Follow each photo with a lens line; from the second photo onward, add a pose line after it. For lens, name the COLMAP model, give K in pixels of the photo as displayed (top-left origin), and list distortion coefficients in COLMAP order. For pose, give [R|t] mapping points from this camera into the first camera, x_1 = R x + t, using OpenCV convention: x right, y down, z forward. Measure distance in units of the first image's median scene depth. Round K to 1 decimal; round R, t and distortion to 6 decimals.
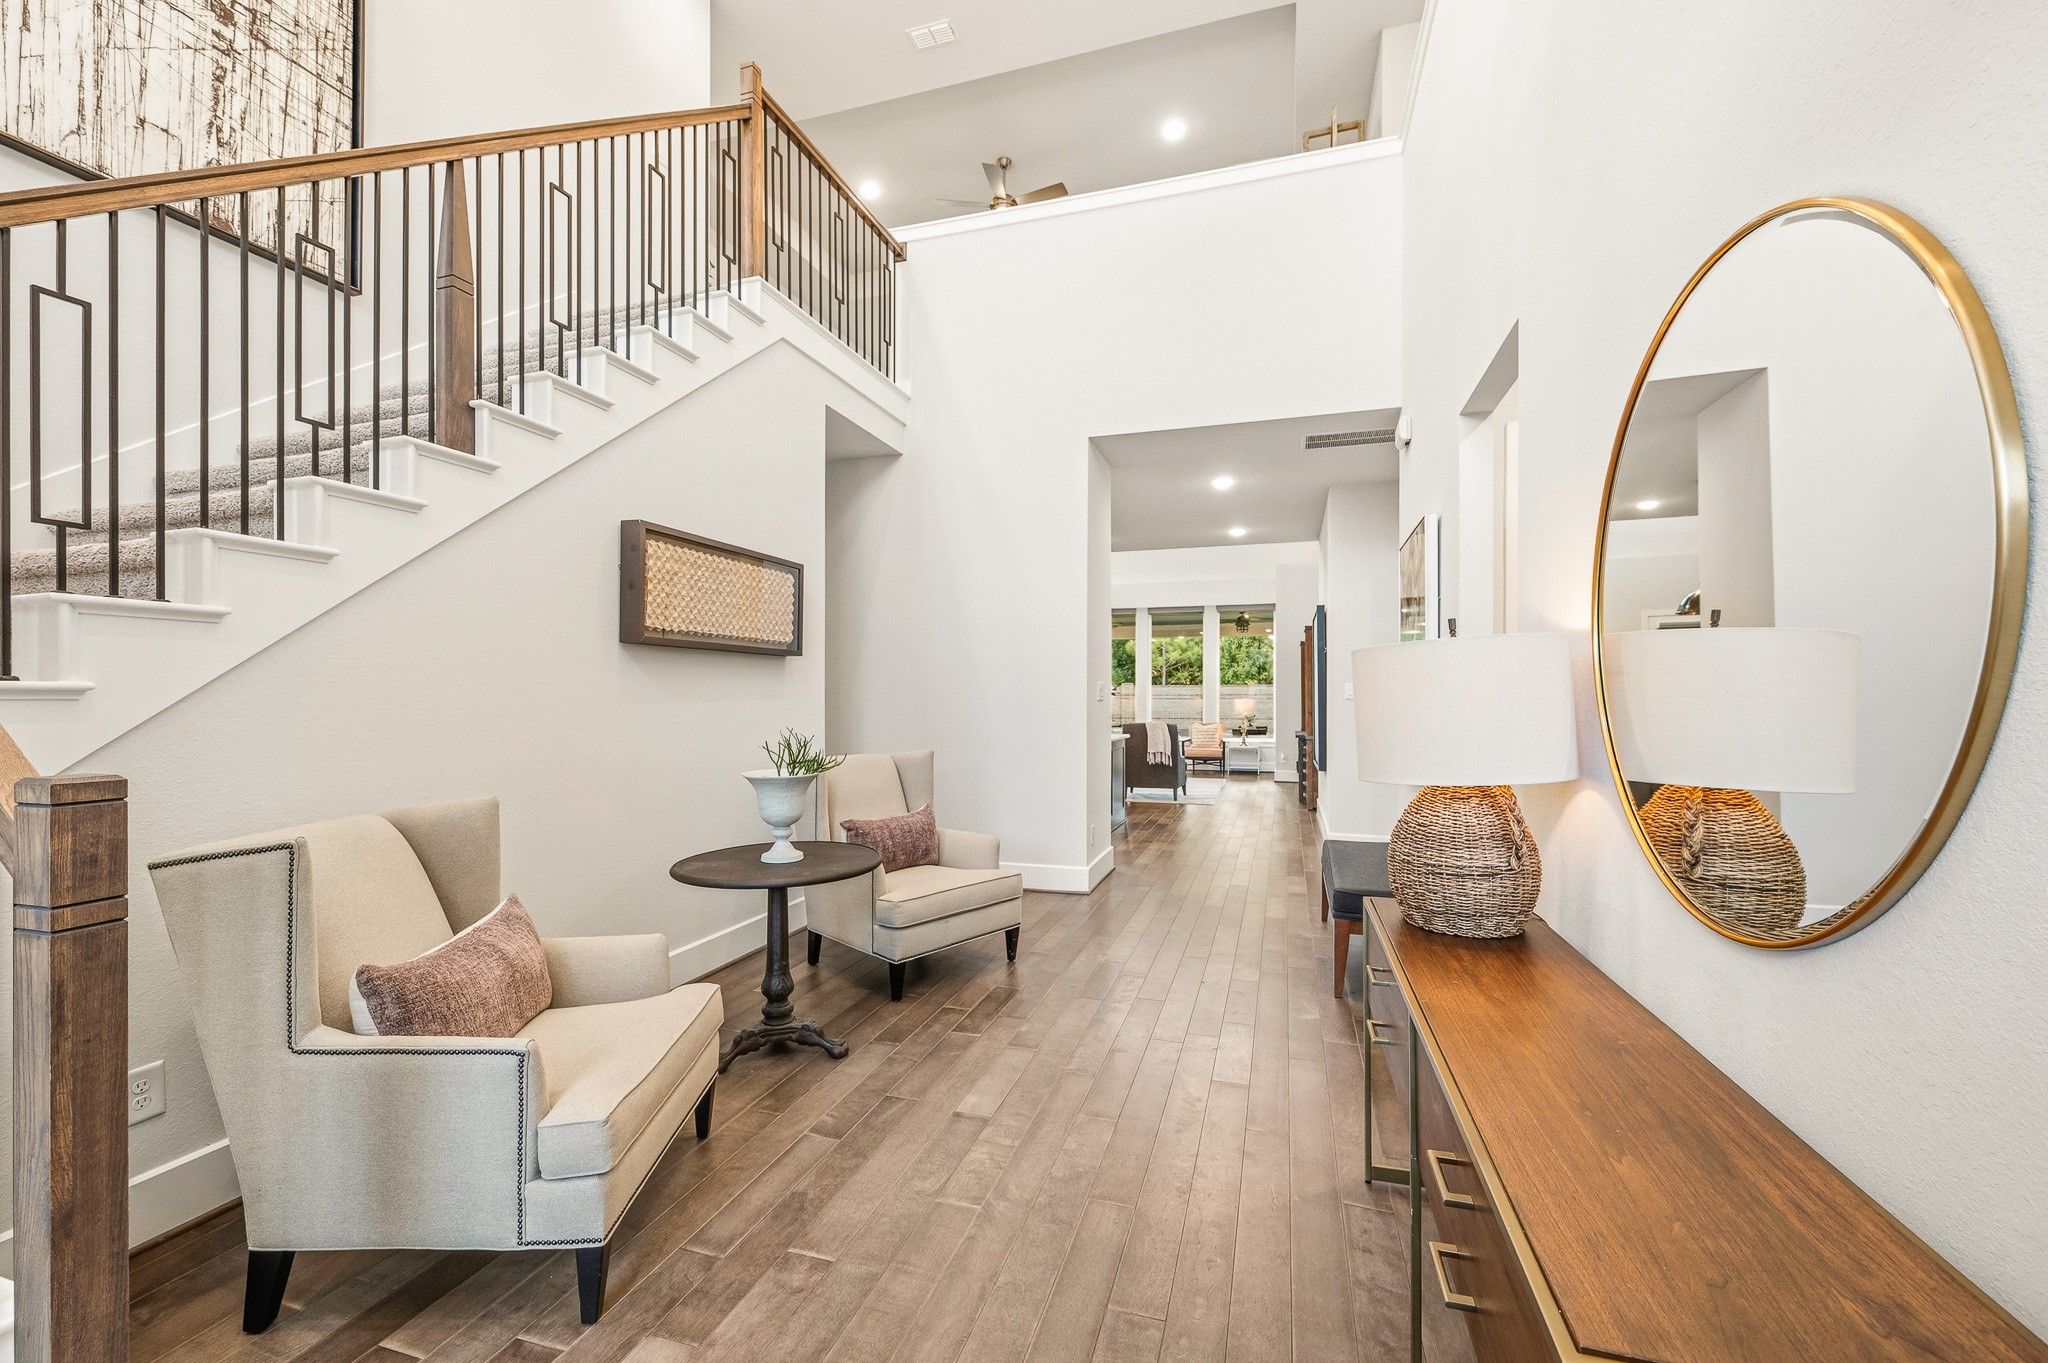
lens RADIAL K [[815.4, 0, 1022.9], [0, 815.4, 692.4], [0, 0, 1]] dist [0.000489, 0.000251]
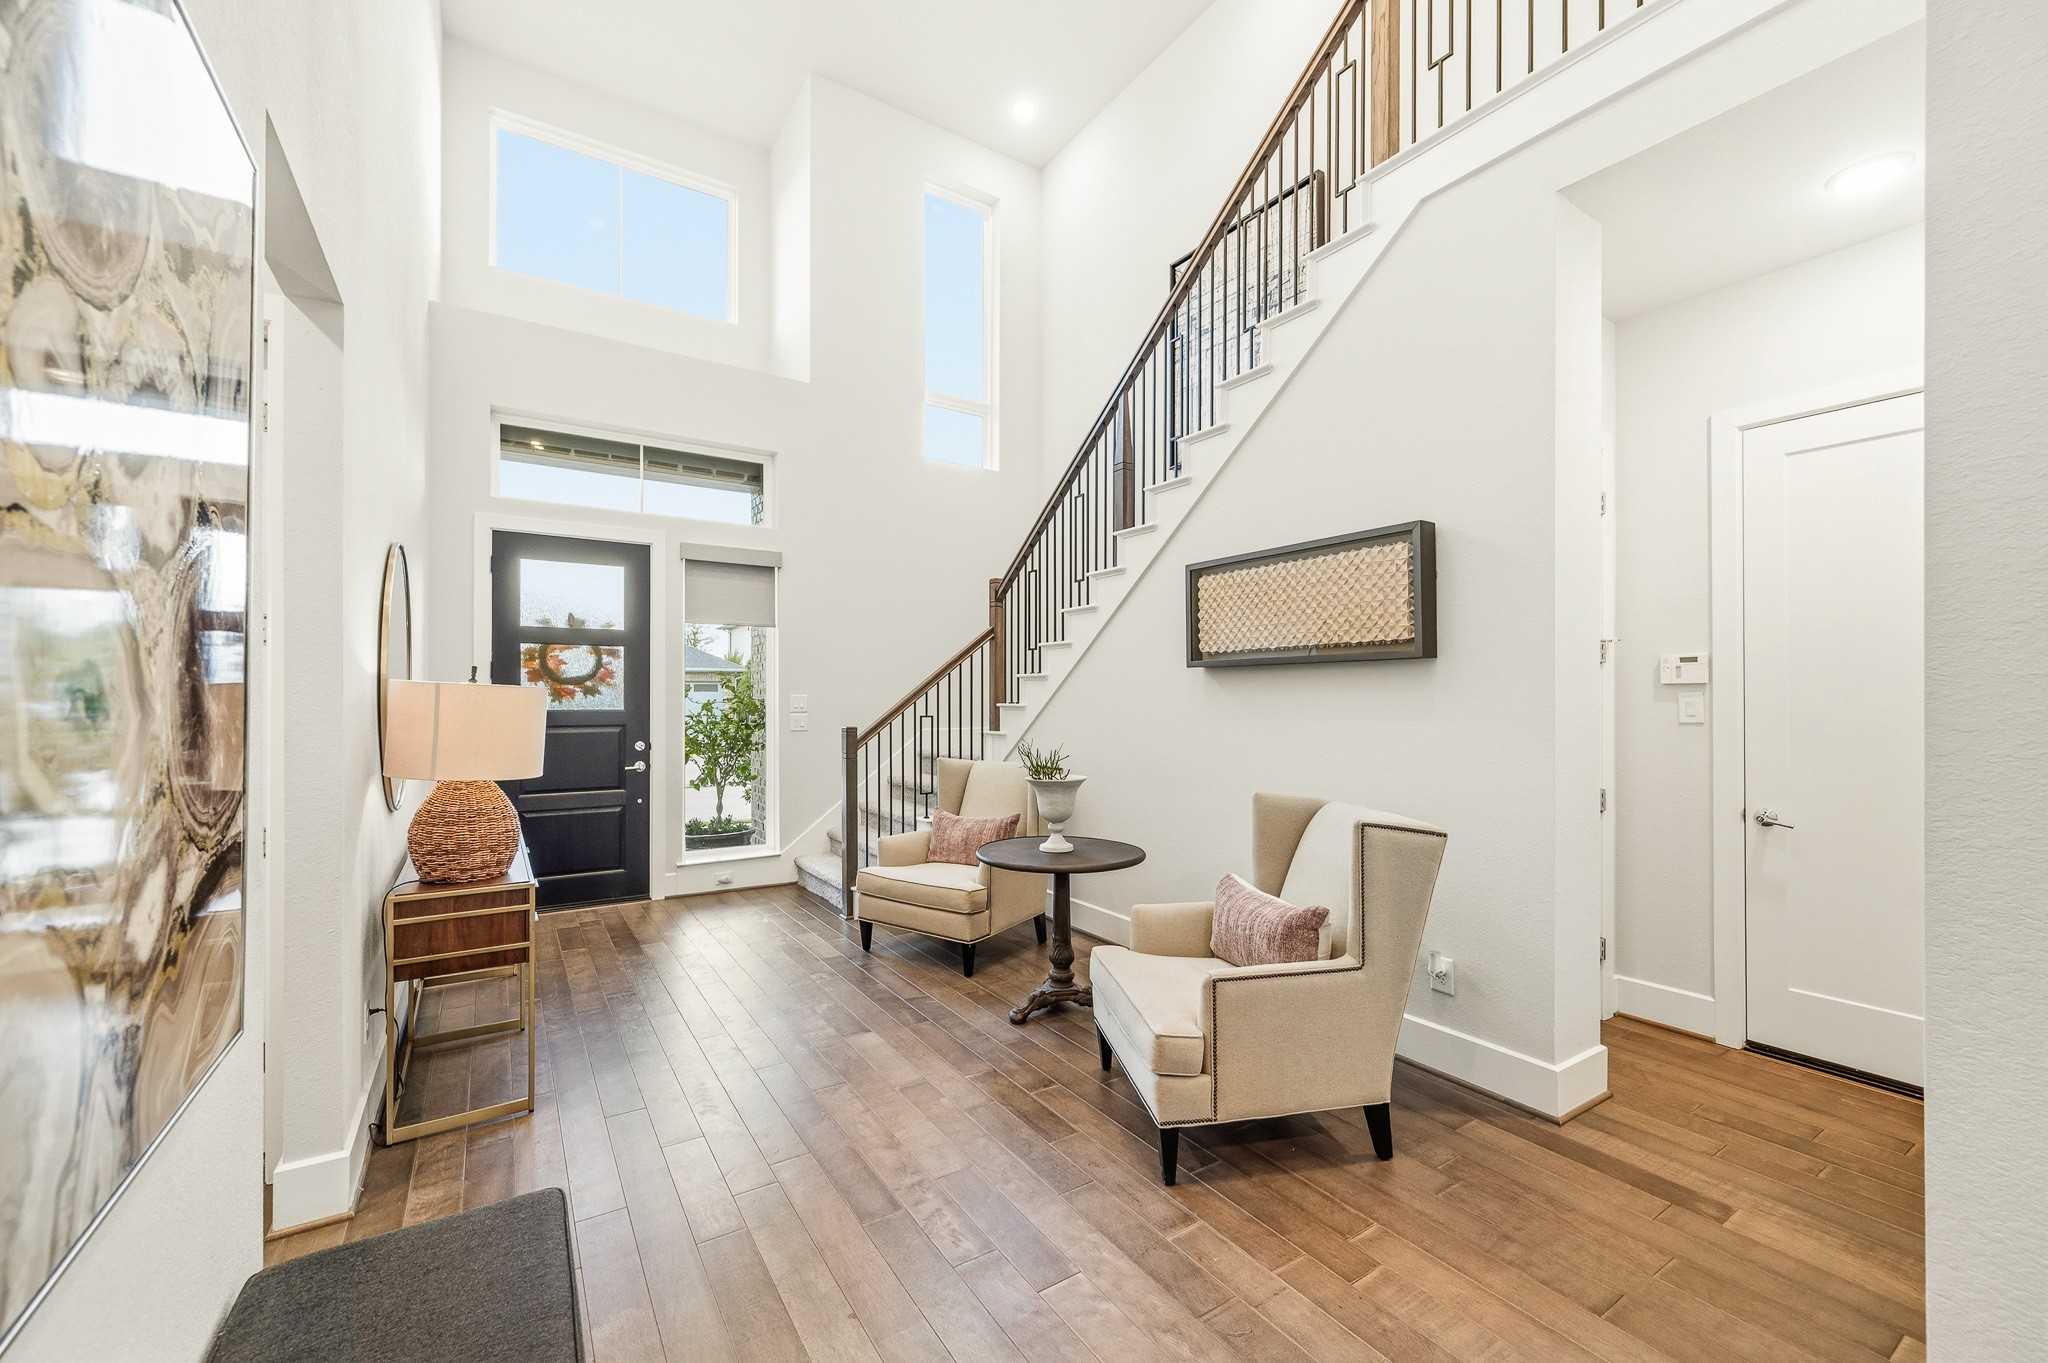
lens RADIAL K [[828.0, 0, 1026.6], [0, 828.0, 700.1], [0, 0, 1]] dist [-0.001266, -0.000401]
pose [[-0.632396, 0.001679, -0.774643, 0.636608], [-0.000736, 0.999996, 0.002768, -0.017440], [0.774645, 0.002321, -0.632392, 1.640489]]
